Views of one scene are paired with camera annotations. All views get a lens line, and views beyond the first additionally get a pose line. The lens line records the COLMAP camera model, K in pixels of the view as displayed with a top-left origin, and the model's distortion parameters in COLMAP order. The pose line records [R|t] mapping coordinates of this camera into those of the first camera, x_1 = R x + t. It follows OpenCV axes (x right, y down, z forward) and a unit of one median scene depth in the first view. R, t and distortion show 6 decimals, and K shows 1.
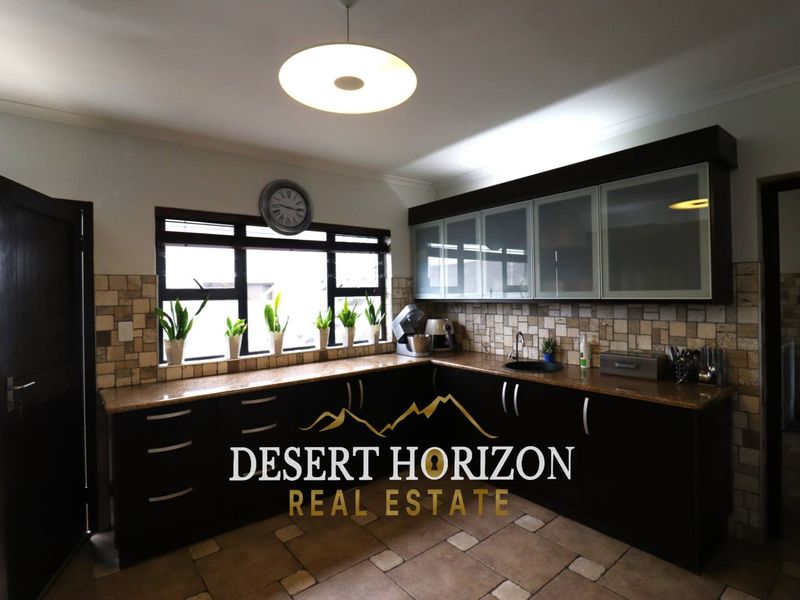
lens RADIAL K [[405.4, 0, 399.6], [0, 405.4, 297.0], [0, 0, 1]] dist [0.000736, -0.000075]
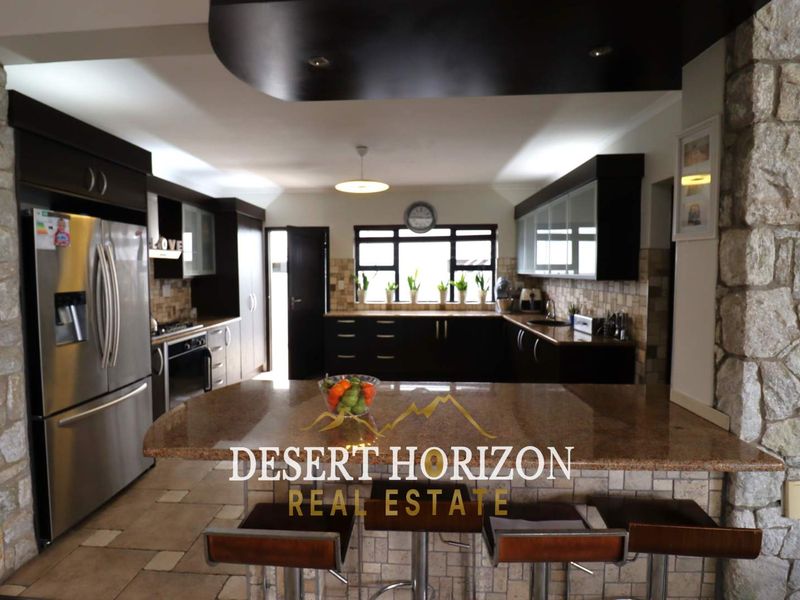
lens RADIAL K [[405.4, 0, 398.7], [0, 405.4, 296.5], [0, 0, 1]] dist [0.000736, -0.000075]
pose [[0.756751, 0.056558, -0.651252, 0.758315], [-0.017020, 0.997617, 0.066861, -0.003625], [0.653482, -0.039513, 0.755910, -0.345355]]
